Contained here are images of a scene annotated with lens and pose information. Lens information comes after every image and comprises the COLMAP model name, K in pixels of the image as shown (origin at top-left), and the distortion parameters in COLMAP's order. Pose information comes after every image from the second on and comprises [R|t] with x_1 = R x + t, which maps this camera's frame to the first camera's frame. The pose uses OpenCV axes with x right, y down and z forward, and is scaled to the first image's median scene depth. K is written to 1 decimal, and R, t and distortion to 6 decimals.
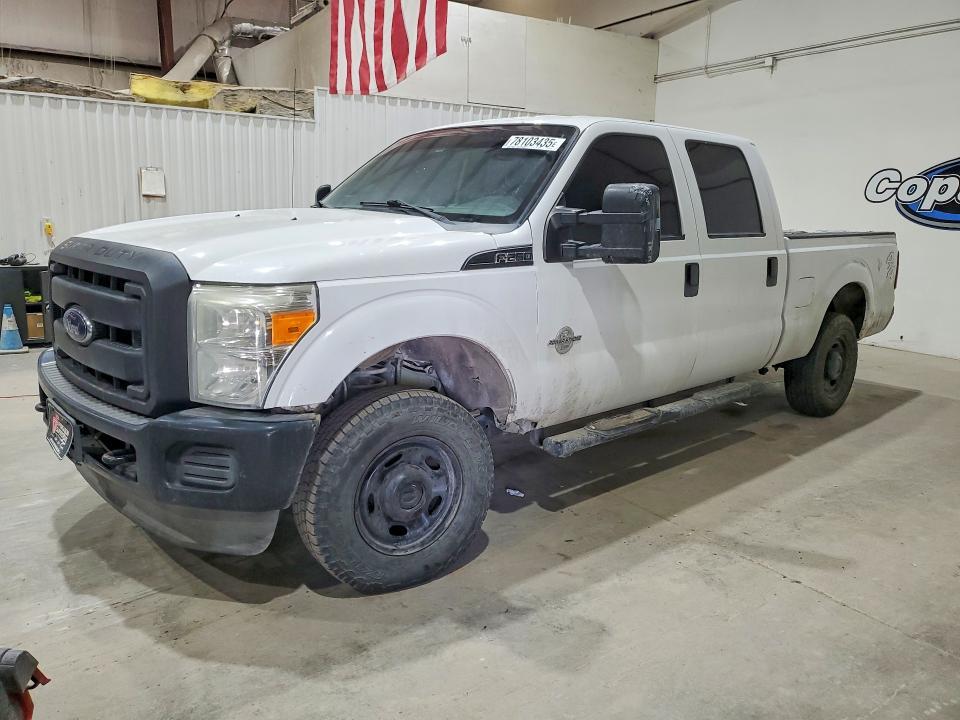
lens RADIAL K [[753.0, 0, 485.9], [0, 753.0, 357.1], [0, 0, 1]] dist [-0.001823, 0.001778]
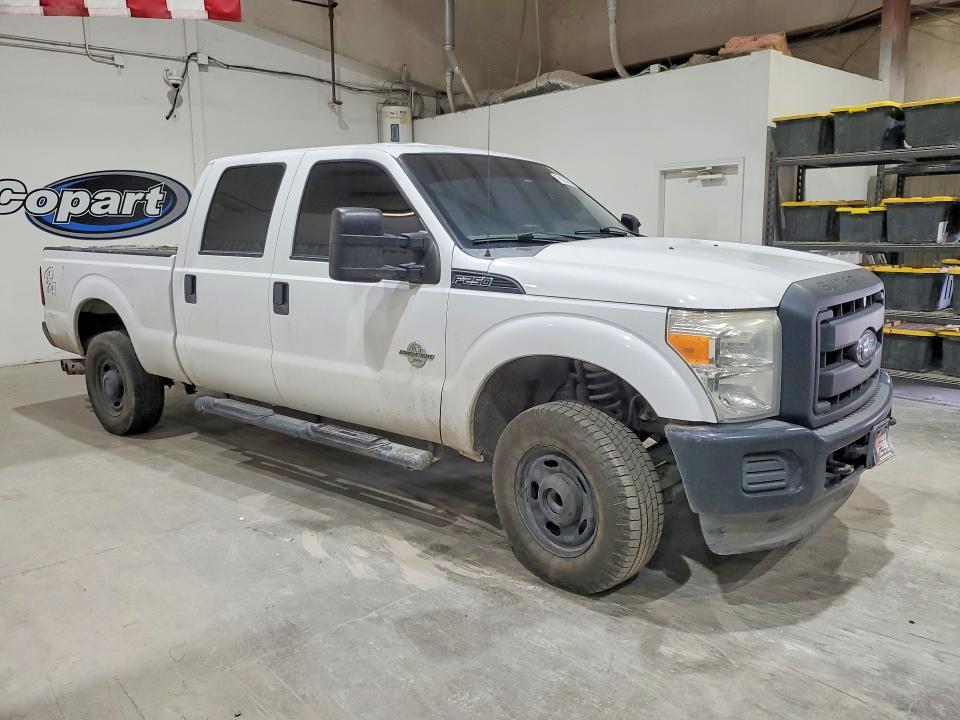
lens RADIAL K [[753.0, 0, 485.9], [0, 753.0, 357.1], [0, 0, 1]] dist [-0.001823, 0.001778]
pose [[-0.148535, -0.188884, 0.970701, -0.551172], [0.187201, 0.958471, 0.215150, -0.133454], [-0.971027, 0.213673, -0.107007, 0.596422]]
